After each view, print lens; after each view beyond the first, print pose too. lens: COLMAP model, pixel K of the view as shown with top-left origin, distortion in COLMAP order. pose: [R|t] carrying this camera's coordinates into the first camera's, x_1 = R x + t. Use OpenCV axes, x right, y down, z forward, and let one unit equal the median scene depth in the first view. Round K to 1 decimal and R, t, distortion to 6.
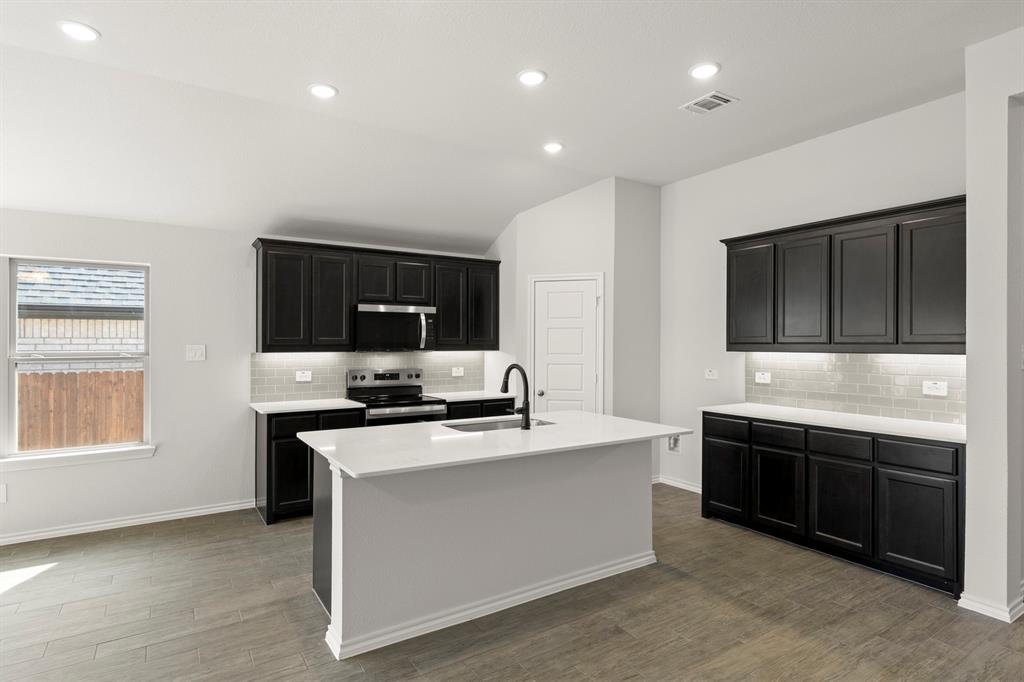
lens RADIAL K [[537.2, 0, 513.5], [0, 537.2, 344.4], [0, 0, 1]] dist [0.001701, 0.000960]
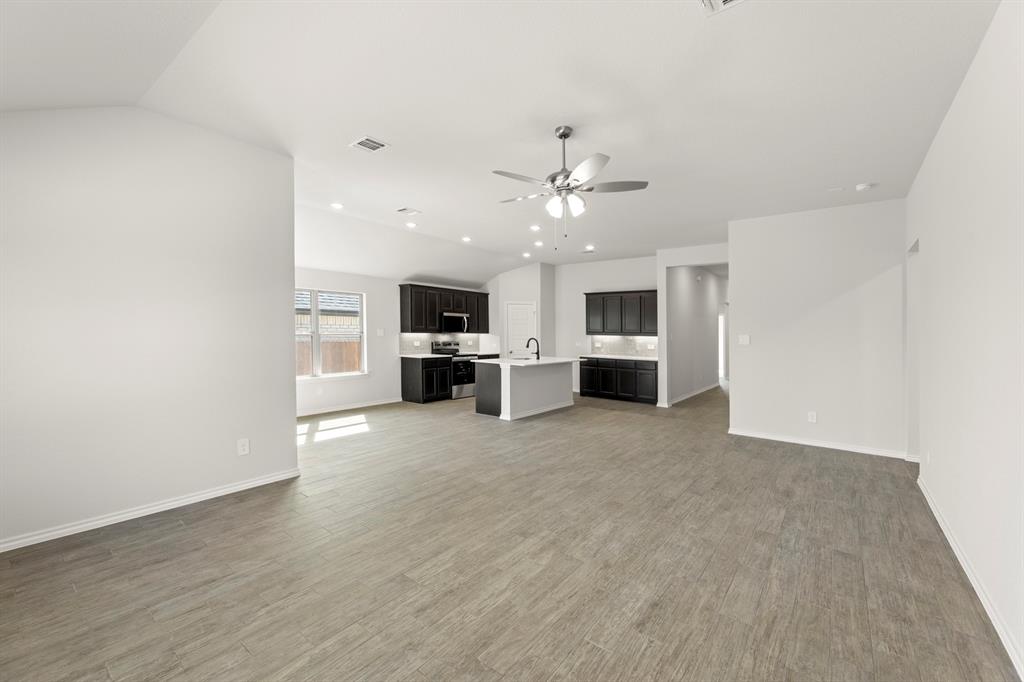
lens RADIAL K [[413.9, 0, 511.7], [0, 413.9, 300.9], [0, 0, 1]] dist [0.001391, 0.000151]
pose [[0.941635, 0.040750, 0.334161, -0.652040], [-0.015080, 0.996756, -0.079058, 0.013003], [-0.336299, 0.069405, 0.939194, -0.830483]]
